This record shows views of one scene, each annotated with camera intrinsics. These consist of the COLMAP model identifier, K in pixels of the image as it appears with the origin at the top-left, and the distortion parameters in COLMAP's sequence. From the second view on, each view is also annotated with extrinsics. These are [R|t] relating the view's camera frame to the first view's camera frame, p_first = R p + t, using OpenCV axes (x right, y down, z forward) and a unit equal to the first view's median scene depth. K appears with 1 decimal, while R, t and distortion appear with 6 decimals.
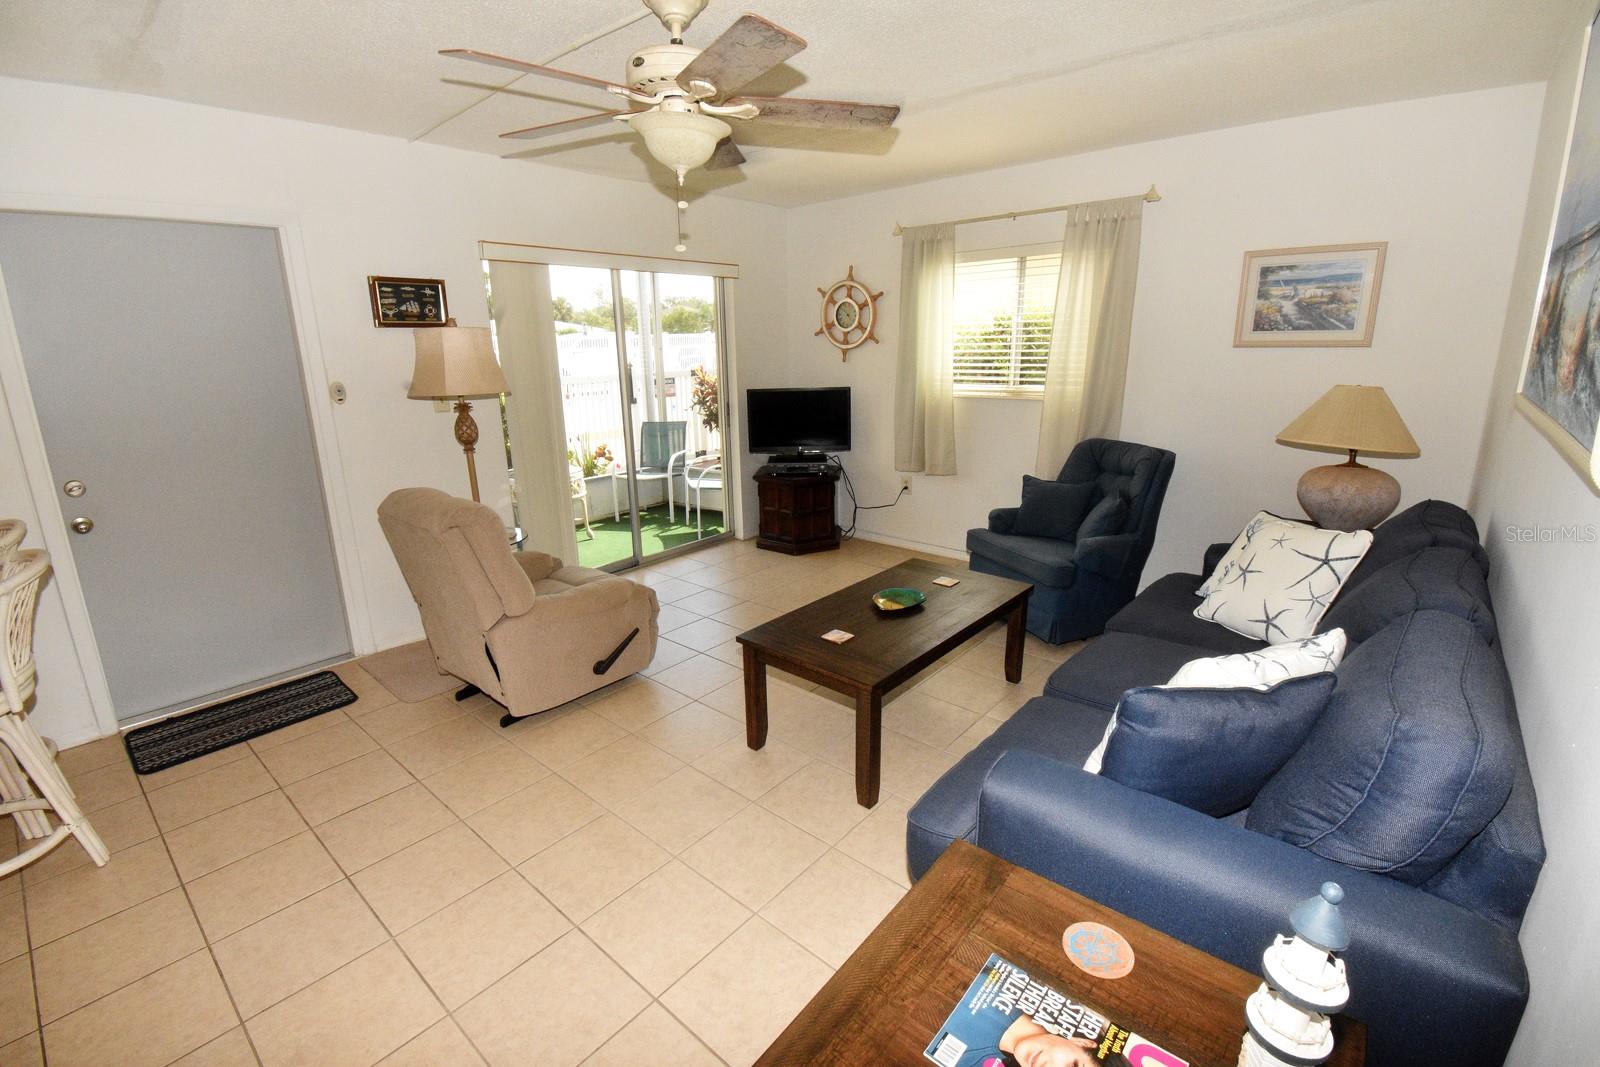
lens RADIAL K [[702.2, 0, 799.6], [0, 702.2, 522.9], [0, 0, 1]] dist [0.022575, -0.026685]
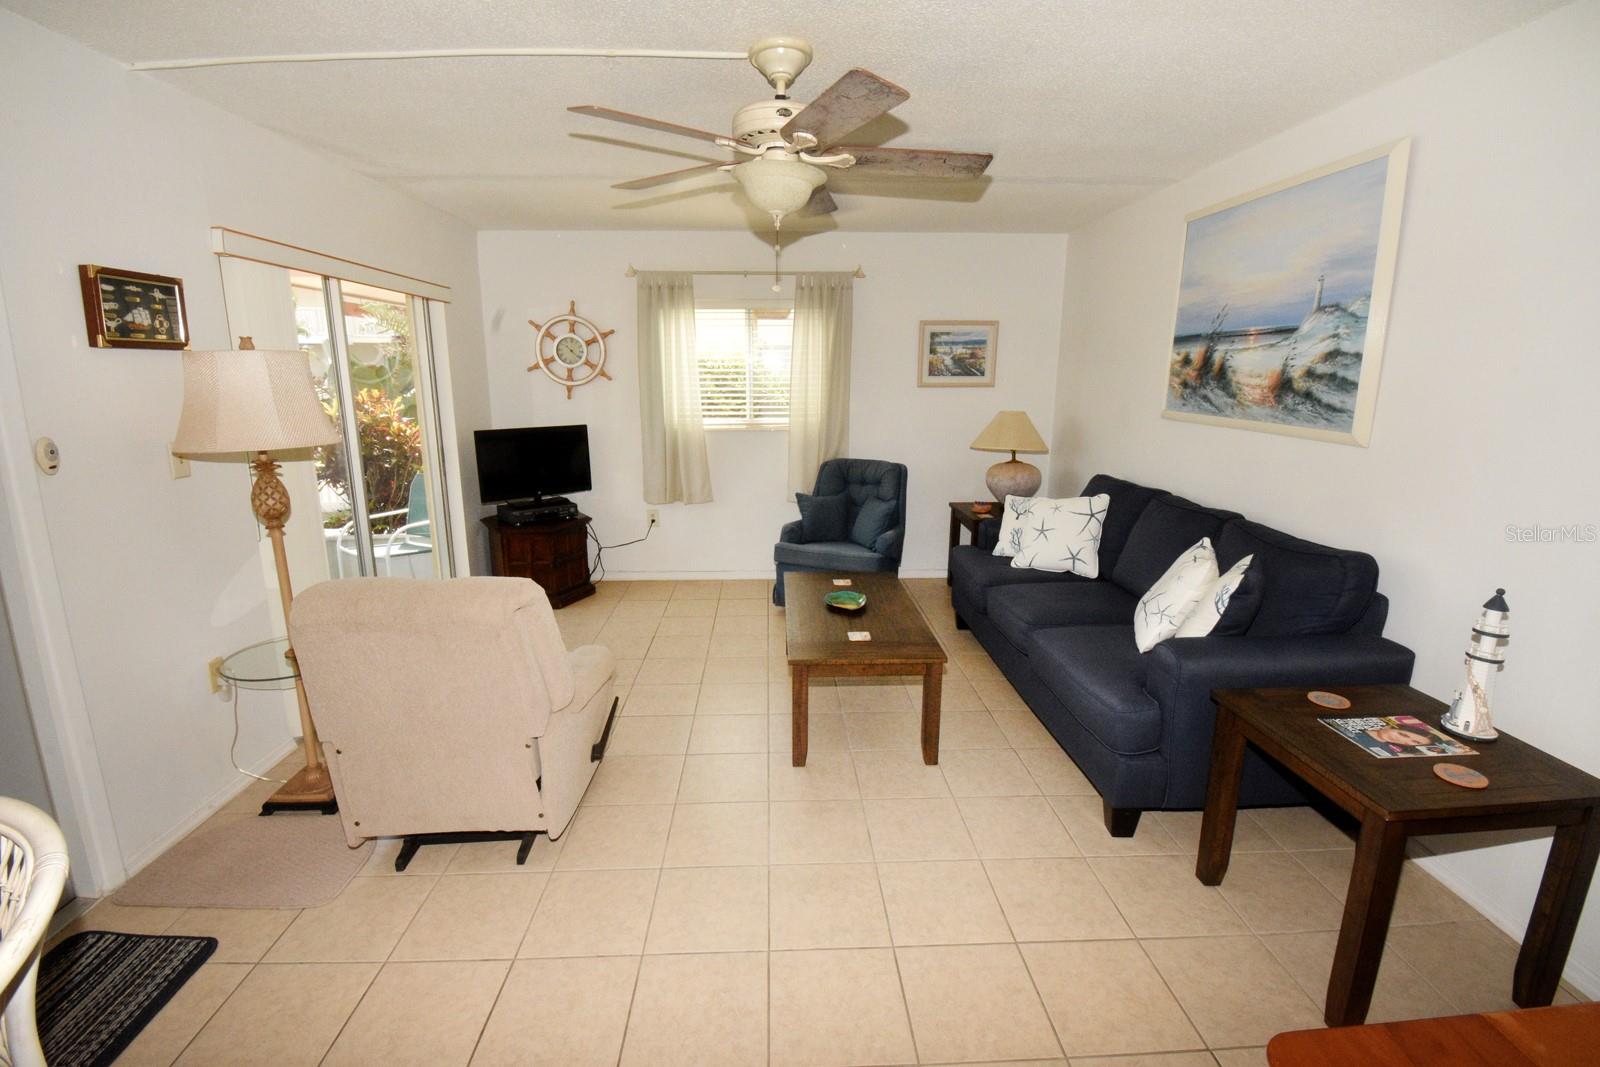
lens RADIAL K [[702.2, 0, 799.6], [0, 702.2, 522.9], [0, 0, 1]] dist [0.022575, -0.026685]
pose [[0.729702, -0.123459, 0.672527, -0.485672], [0.158931, 0.987251, 0.008792, -0.028418], [-0.665038, 0.100470, 0.740020, 0.132835]]
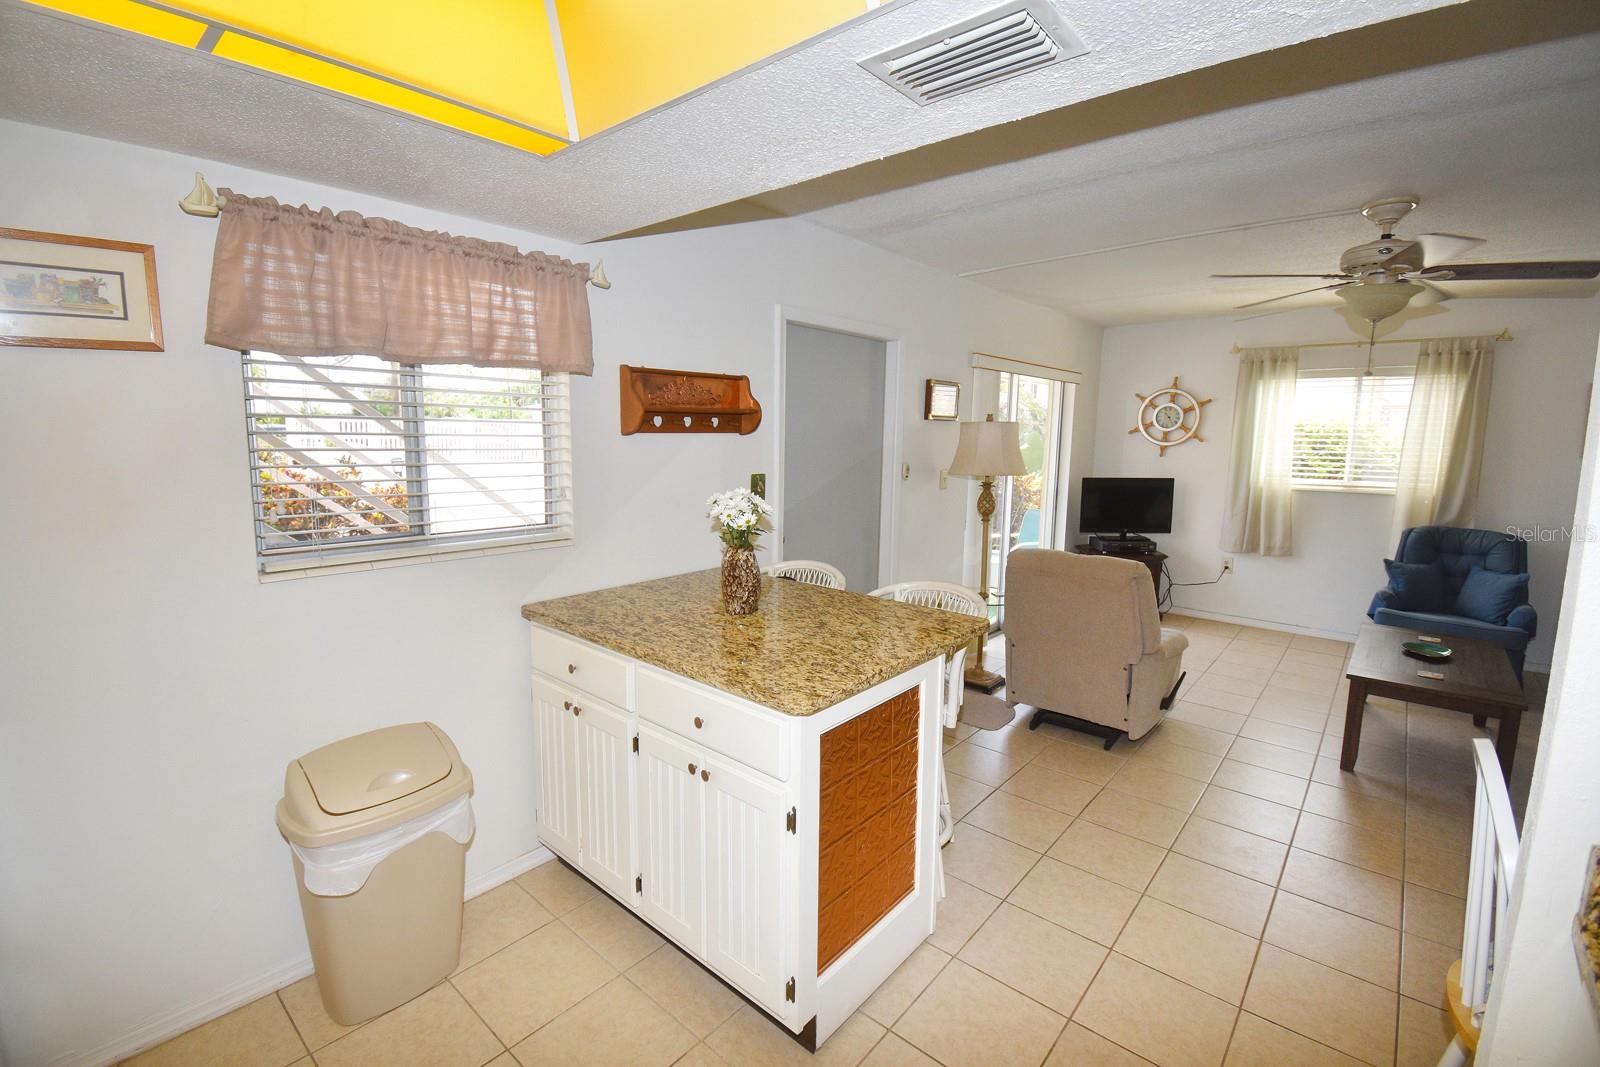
lens RADIAL K [[702.2, 0, 799.6], [0, 702.2, 522.9], [0, 0, 1]] dist [0.022575, -0.026685]
pose [[0.999531, 0.030394, 0.003773, -0.691391], [-0.029673, 0.991518, -0.126538, 0.054963], [-0.007587, 0.126367, 0.991955, -0.164506]]
